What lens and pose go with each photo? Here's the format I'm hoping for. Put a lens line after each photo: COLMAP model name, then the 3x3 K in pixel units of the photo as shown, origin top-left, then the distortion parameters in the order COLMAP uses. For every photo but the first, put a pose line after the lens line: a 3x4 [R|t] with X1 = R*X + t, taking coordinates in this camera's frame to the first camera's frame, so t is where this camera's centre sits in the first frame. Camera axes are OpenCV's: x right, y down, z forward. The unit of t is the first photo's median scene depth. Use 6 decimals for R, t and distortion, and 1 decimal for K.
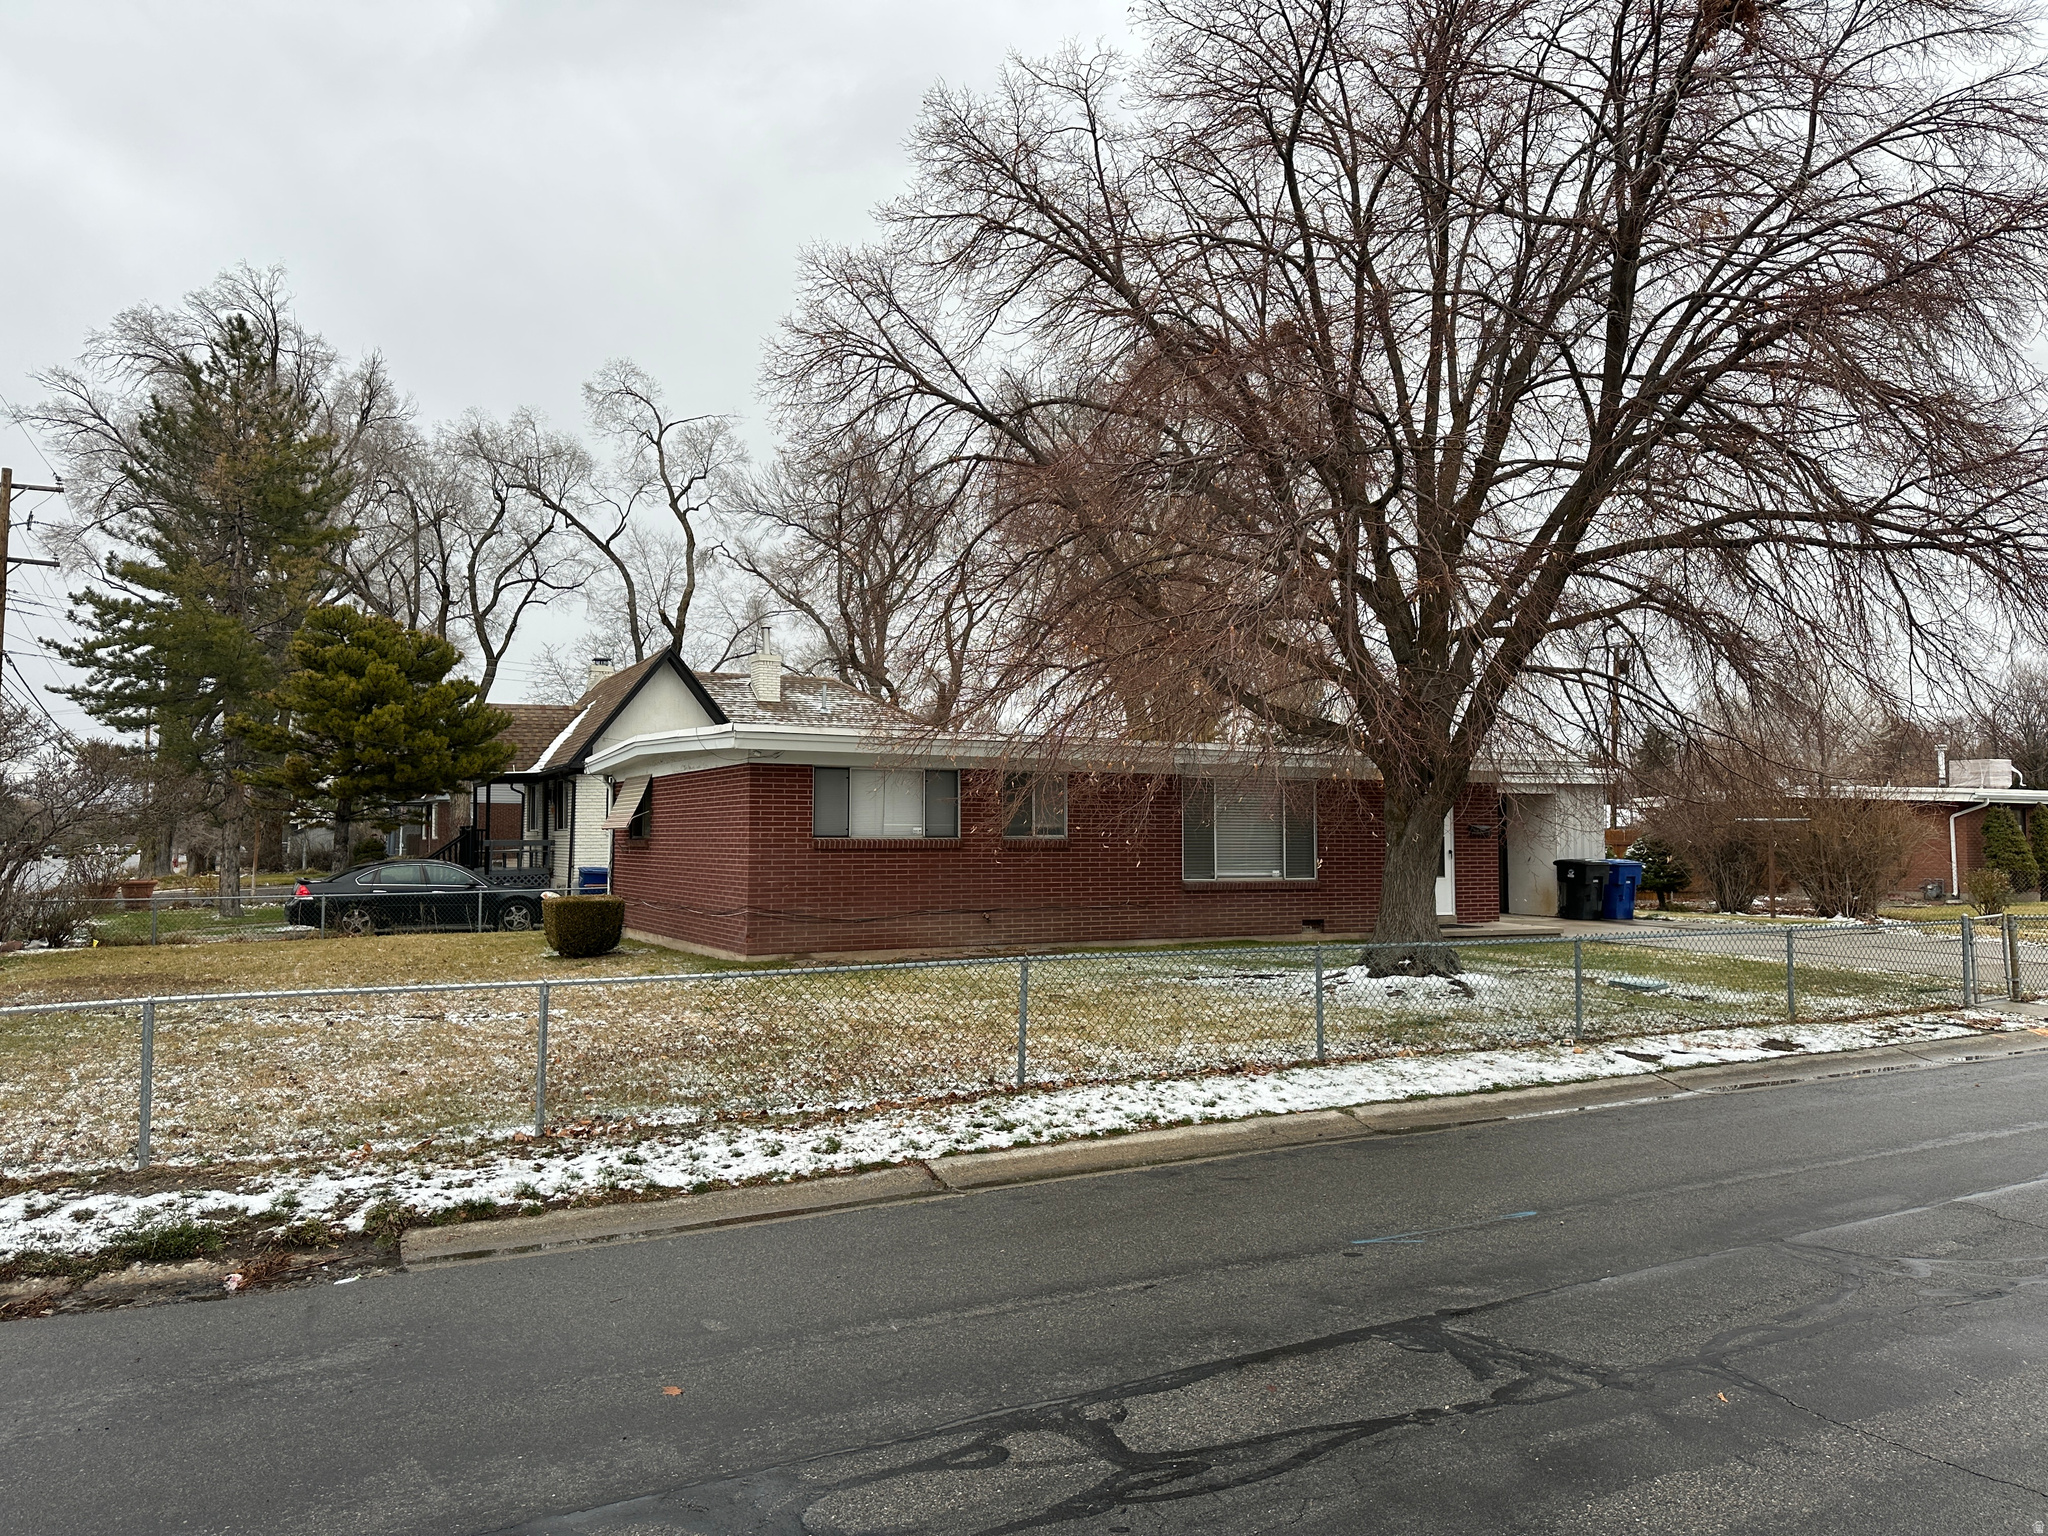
lens RADIAL K [[1426.4, 0, 1030.7], [0, 1426.4, 766.0], [0, 0, 1]] dist [0.044121, -0.054799]
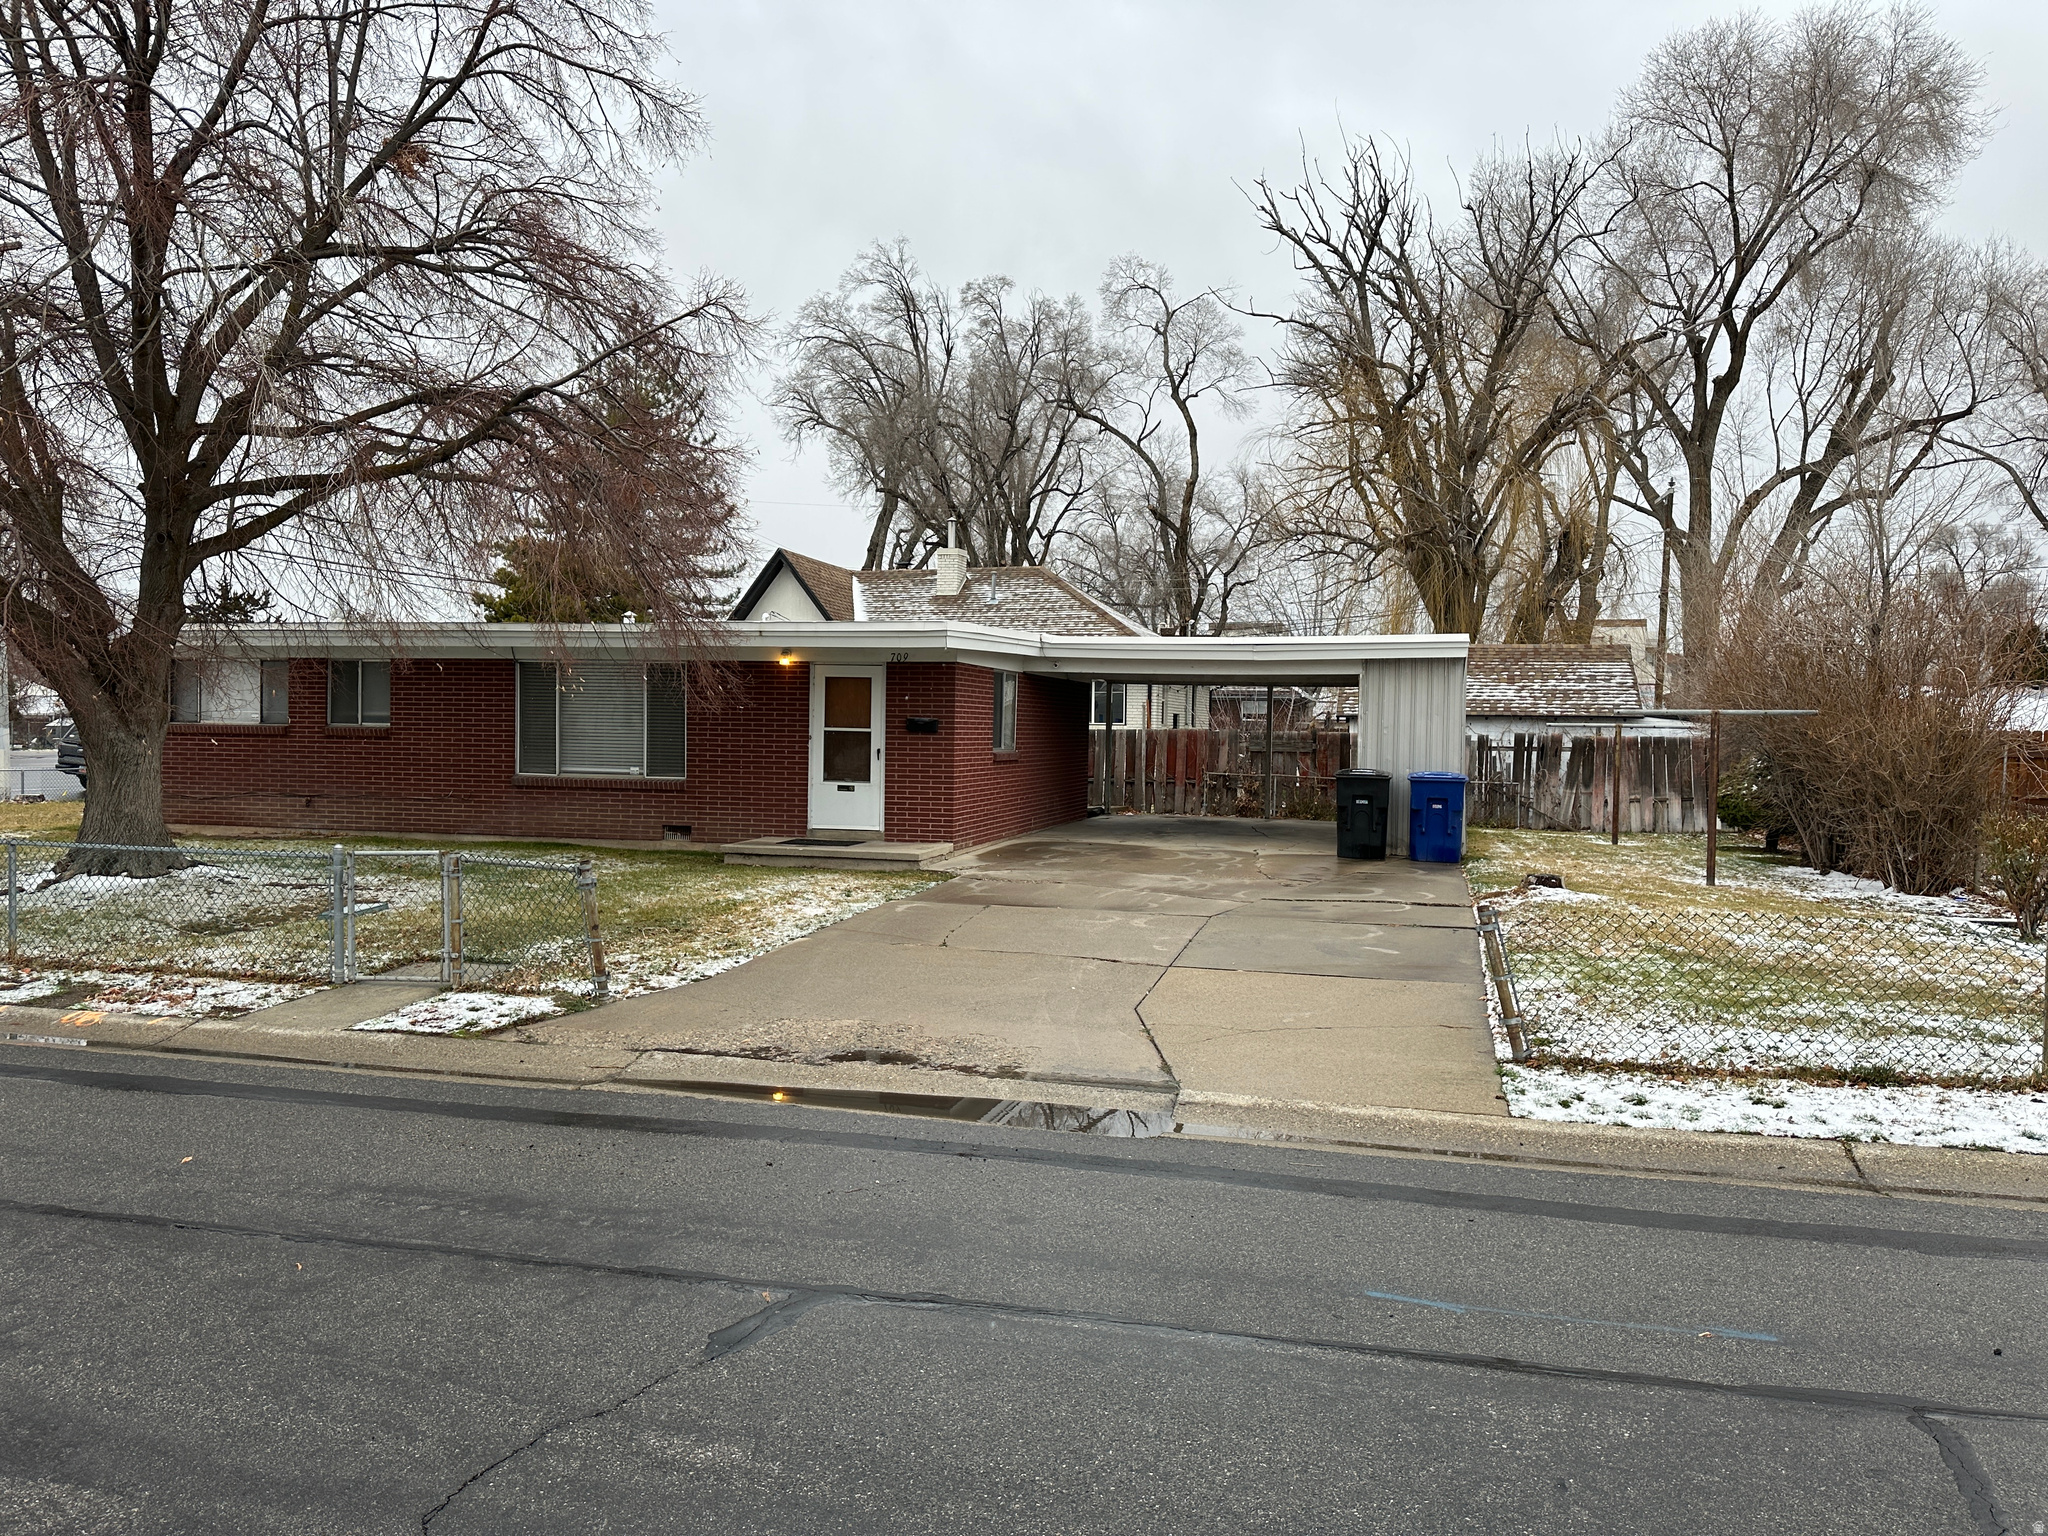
lens RADIAL K [[1509.4, 0, 1023.9], [0, 1509.4, 766.1], [0, 0, 1]] dist [0.001242, -0.069732]
pose [[0.723342, 0.021637, -0.690151, 1.763045], [0.019898, 0.998441, 0.052158, 0.050842], [0.690203, -0.051460, 0.721784, 0.880492]]
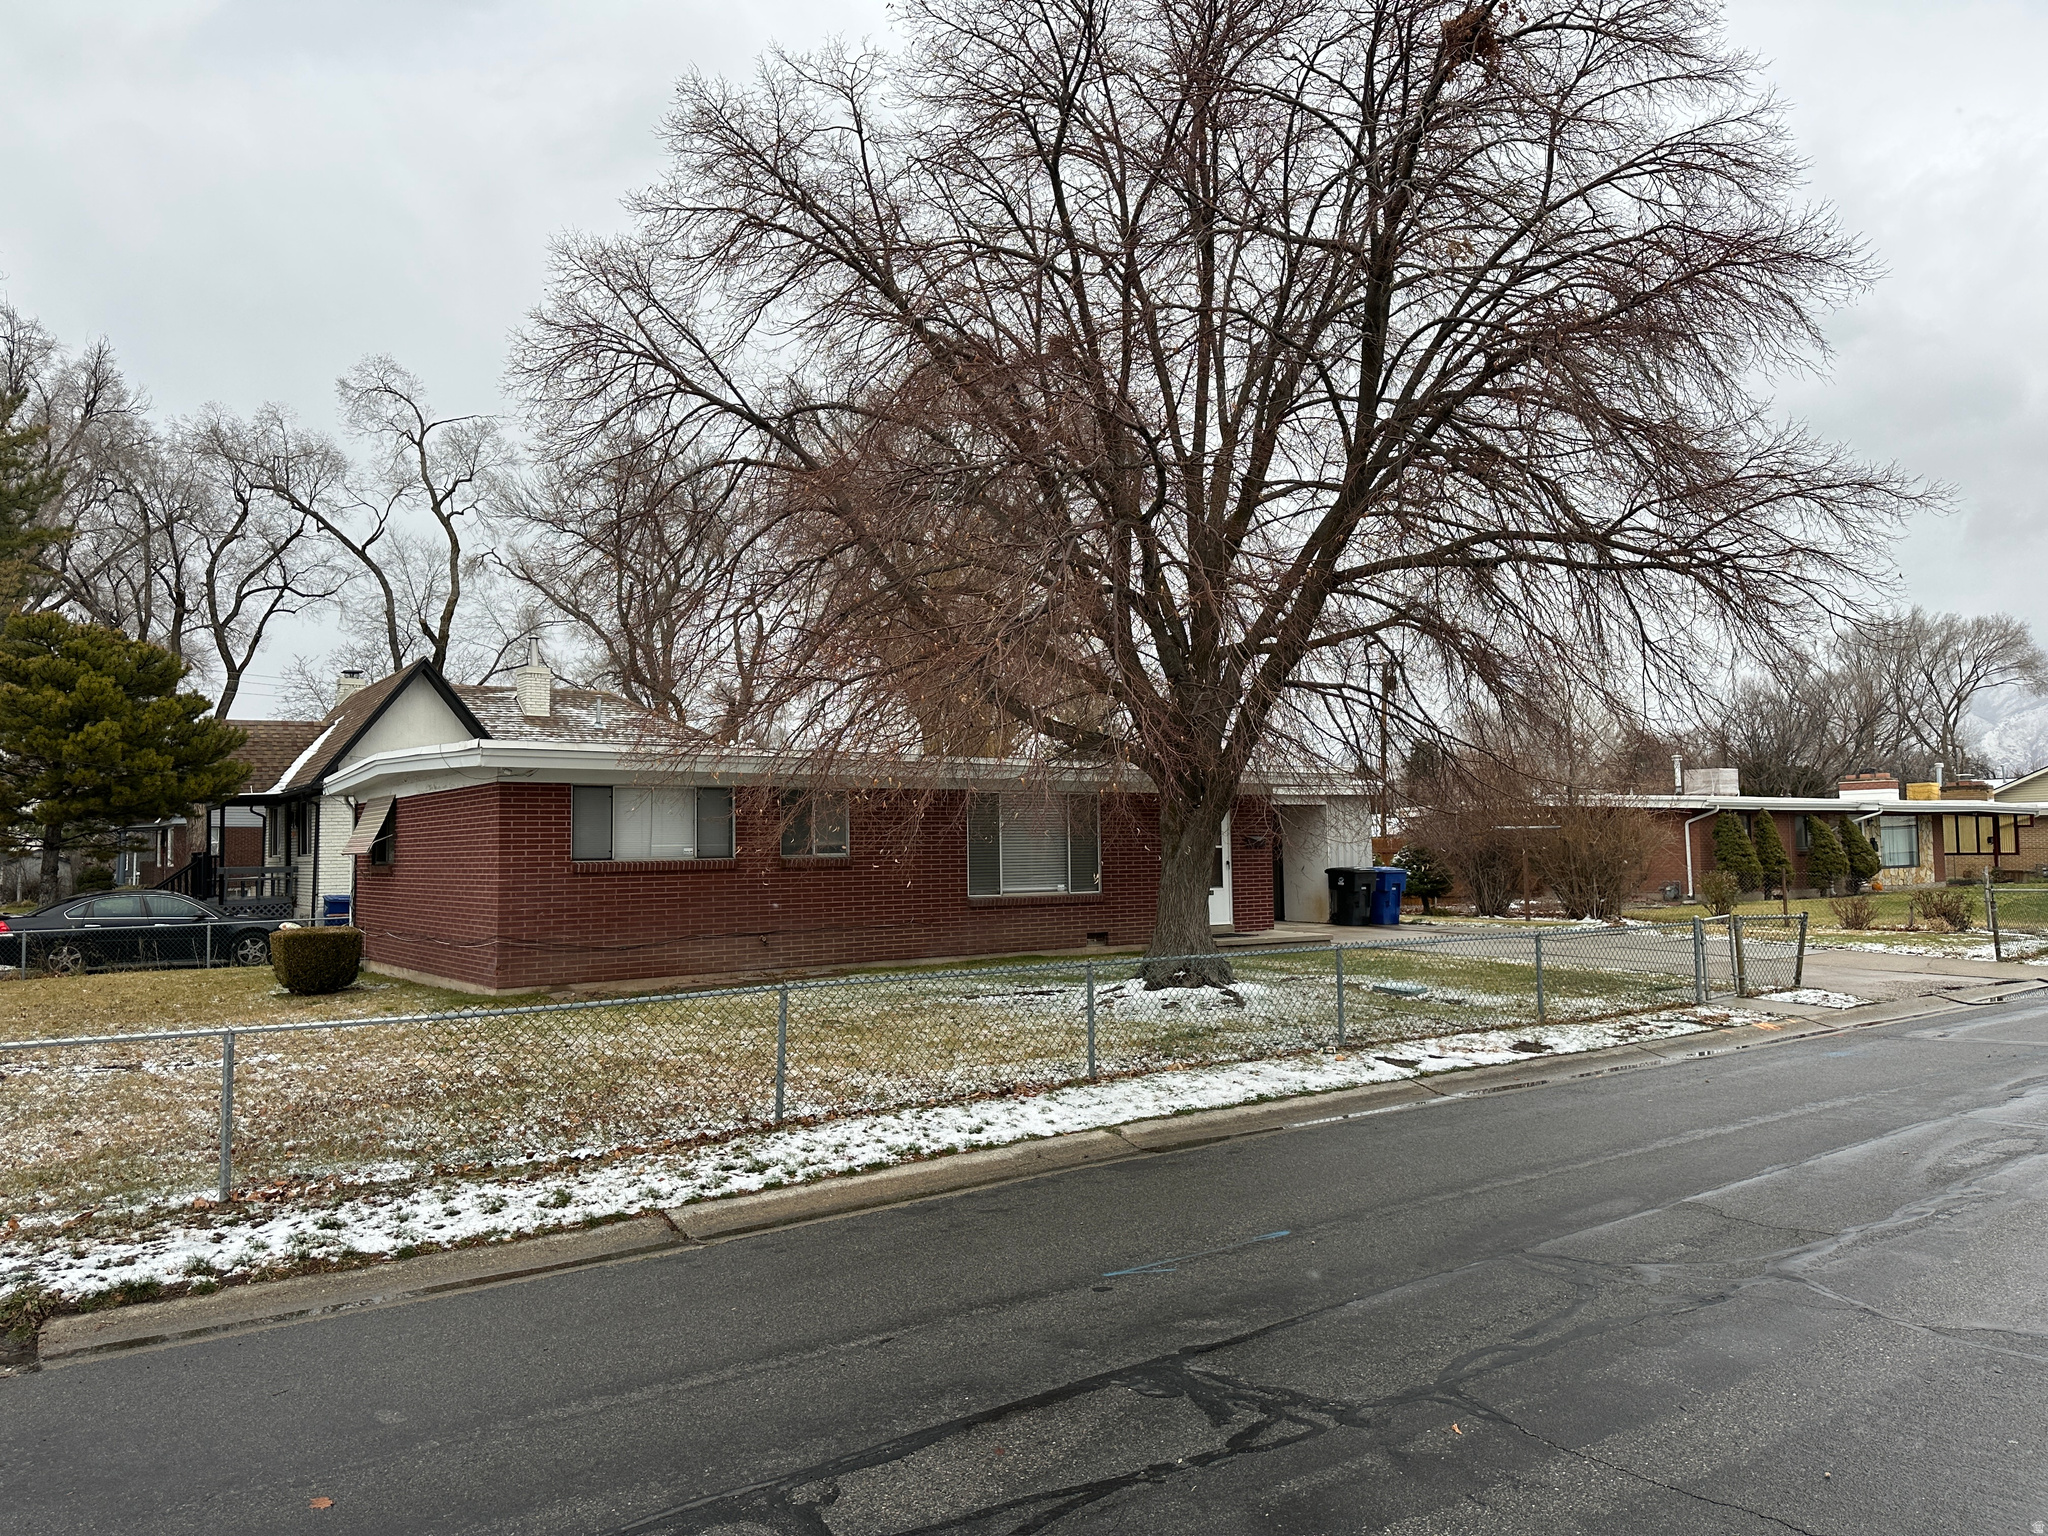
lens RADIAL K [[1426.4, 0, 1030.7], [0, 1426.4, 766.0], [0, 0, 1]] dist [0.044121, -0.054799]
pose [[0.990225, -0.006858, 0.139309, 0.021617], [0.008307, 0.999917, -0.009822, -0.000559], [-0.139230, 0.010883, 0.990200, 0.025015]]
